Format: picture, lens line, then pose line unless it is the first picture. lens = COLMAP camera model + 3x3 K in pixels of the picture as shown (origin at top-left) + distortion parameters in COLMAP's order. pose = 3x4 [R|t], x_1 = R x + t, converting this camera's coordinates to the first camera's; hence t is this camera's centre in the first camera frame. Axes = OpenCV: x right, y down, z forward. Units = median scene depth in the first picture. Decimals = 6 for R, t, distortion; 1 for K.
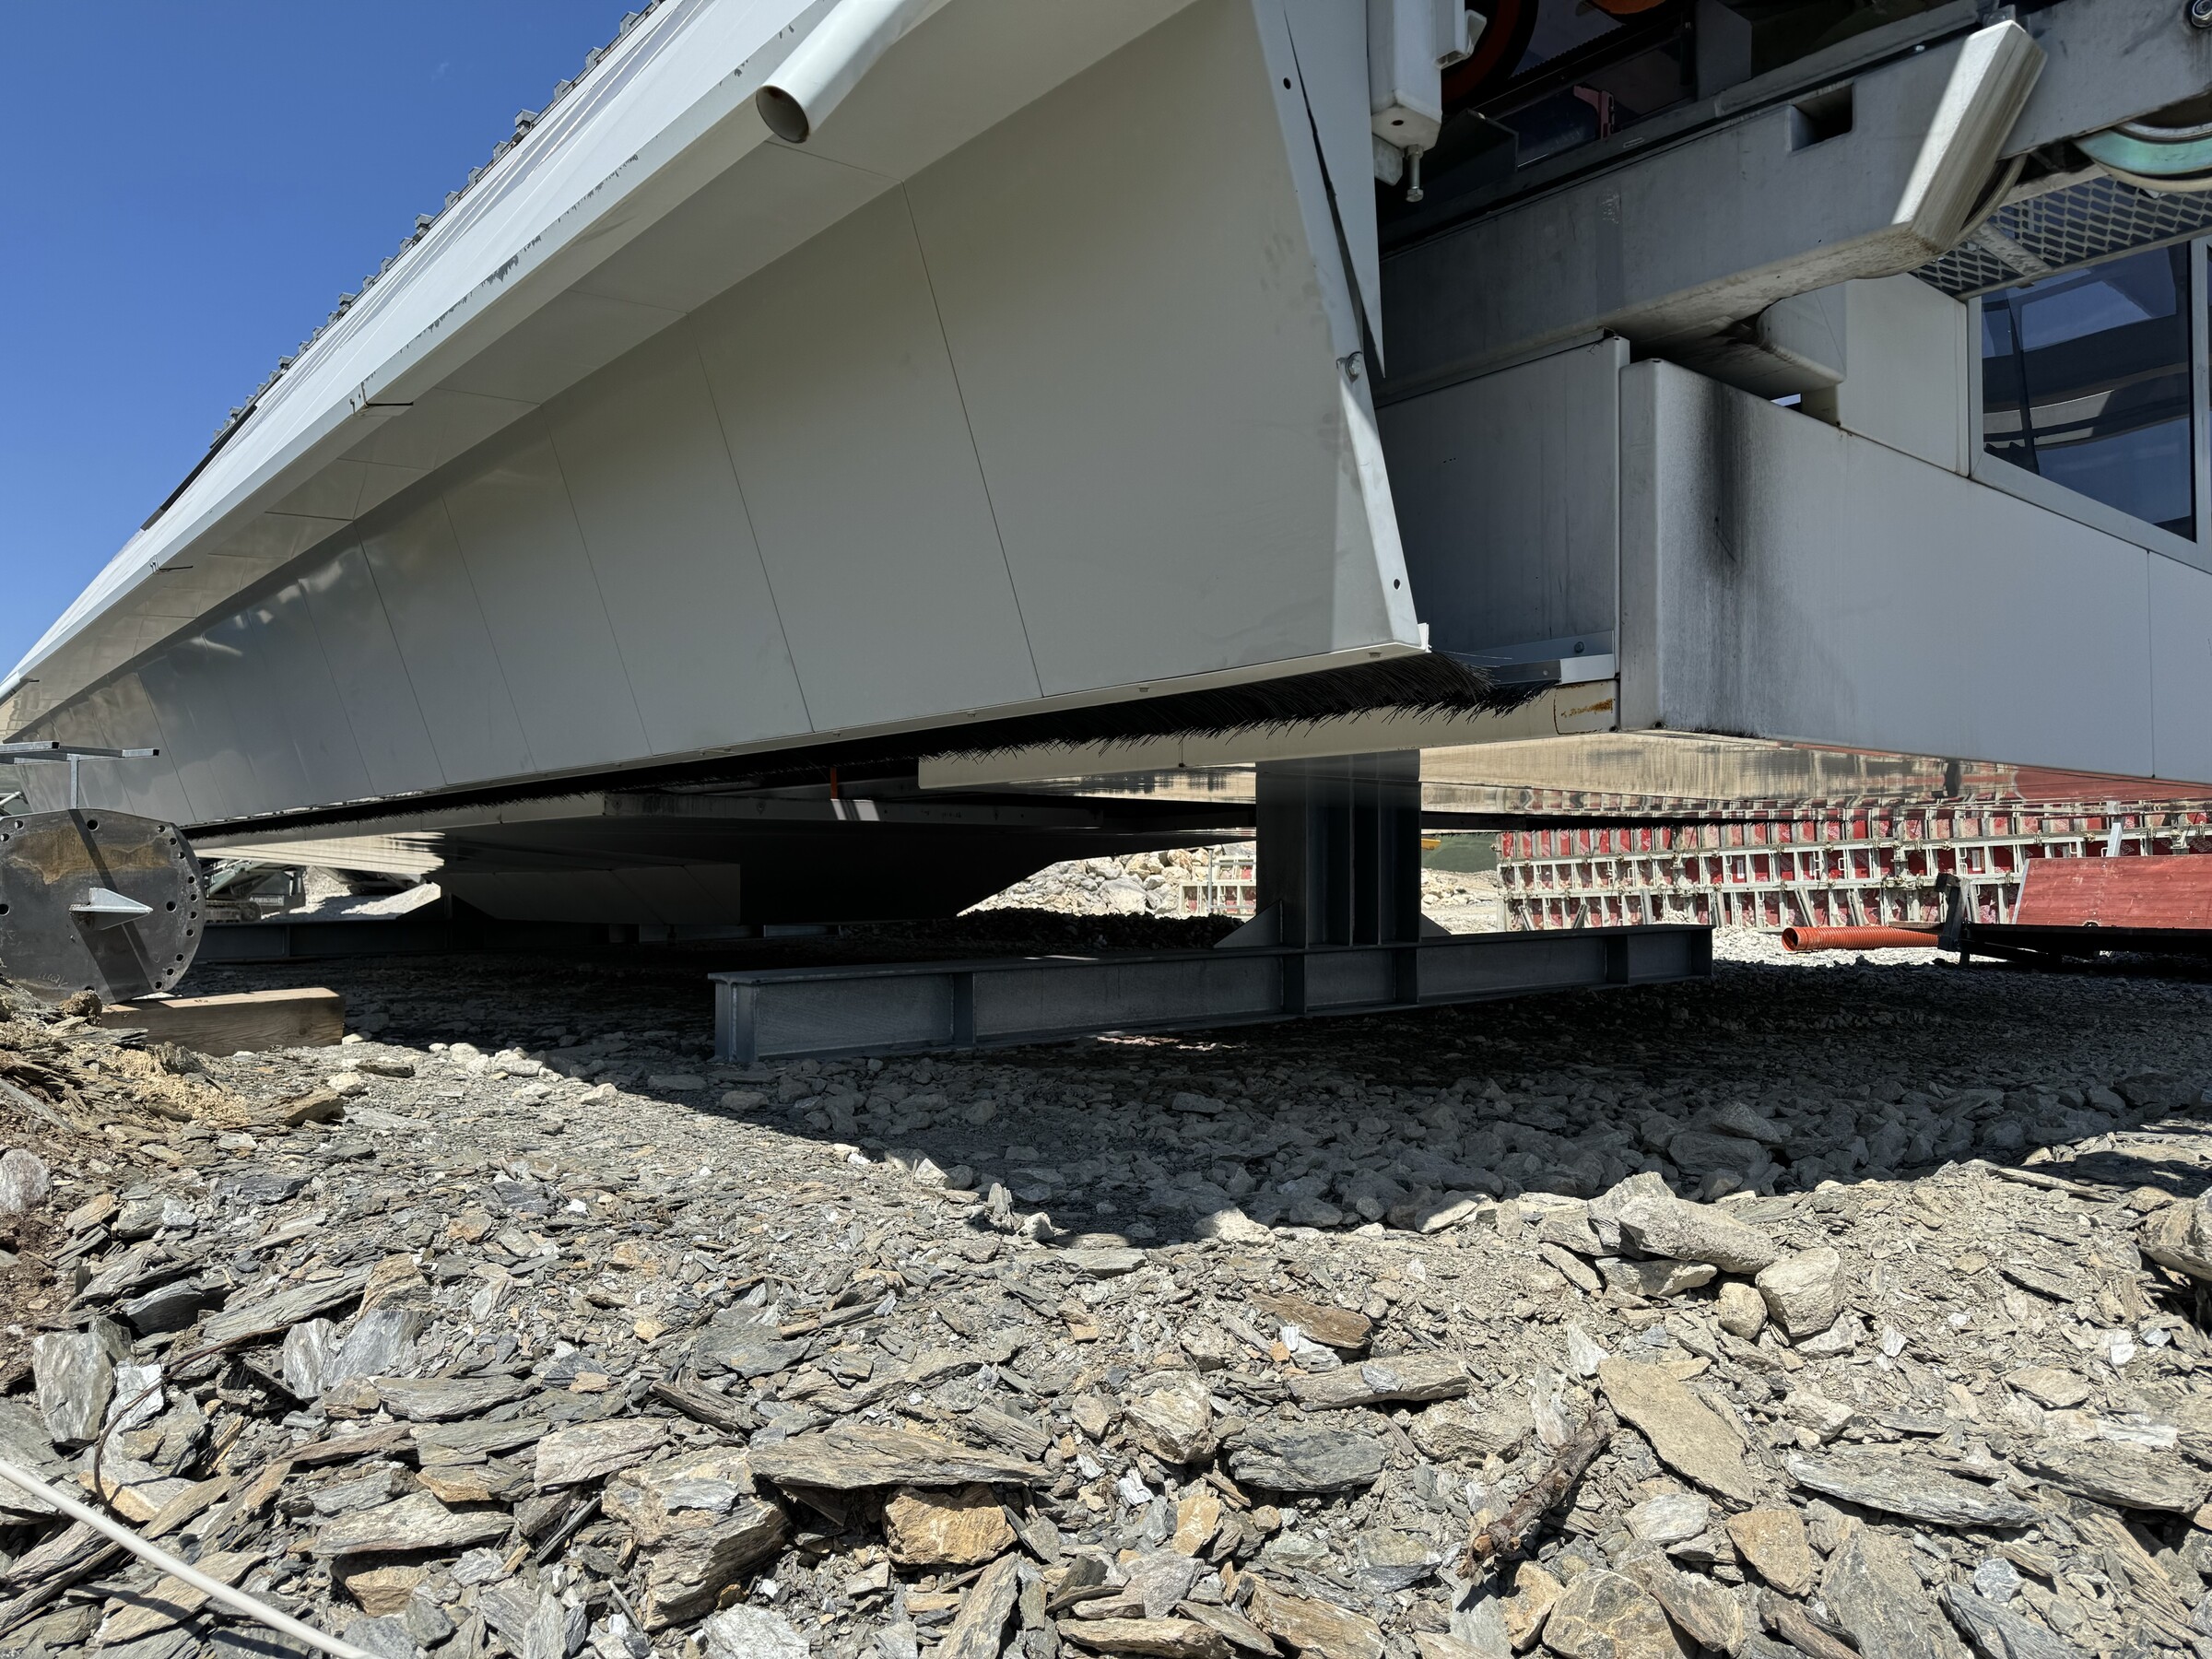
lens RADIAL K [[1571.3, 0, 1155.5], [0, 1571.3, 869.7], [0, 0, 1]] dist [0.069548, -0.128808]
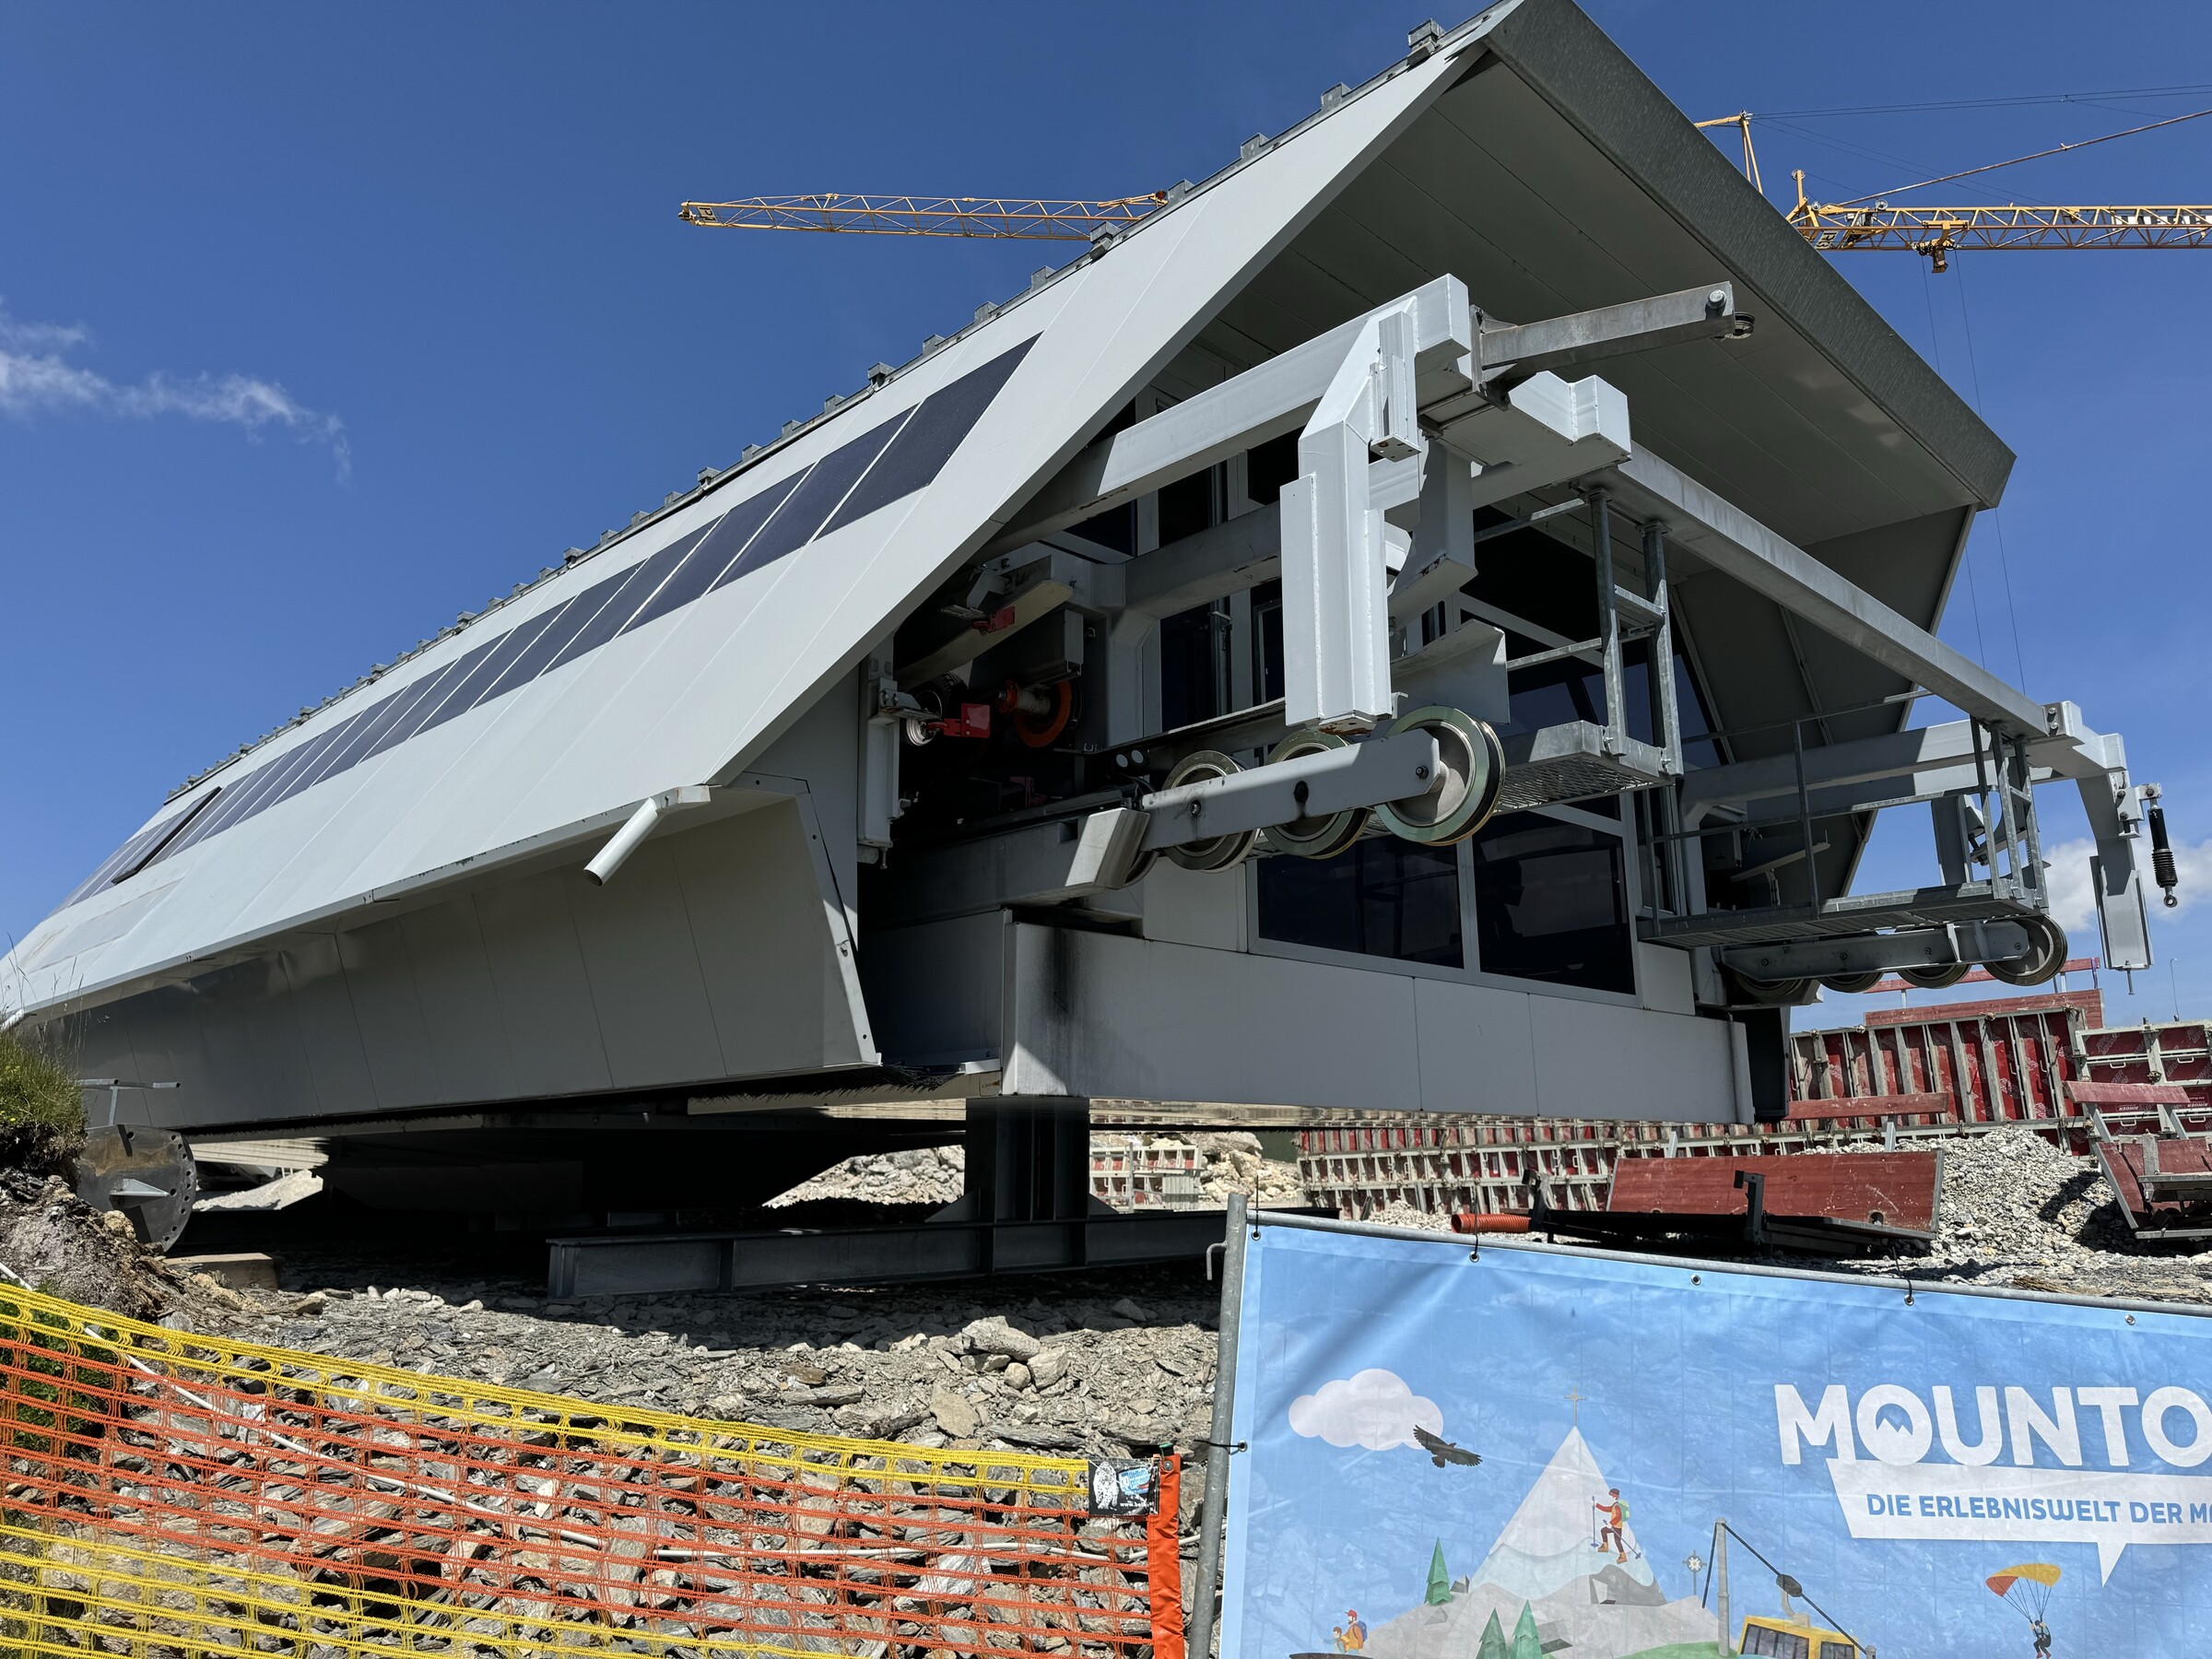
lens RADIAL K [[1536.9, 0, 1106.0], [0, 1536.9, 829.5], [0, 0, 1]] dist [0.122235, -0.181275]
pose [[0.998711, 0.013241, 0.048997, 0.153145], [-0.002649, 0.977650, -0.210224, -0.002059], [-0.050685, 0.209824, 0.976425, -0.501887]]
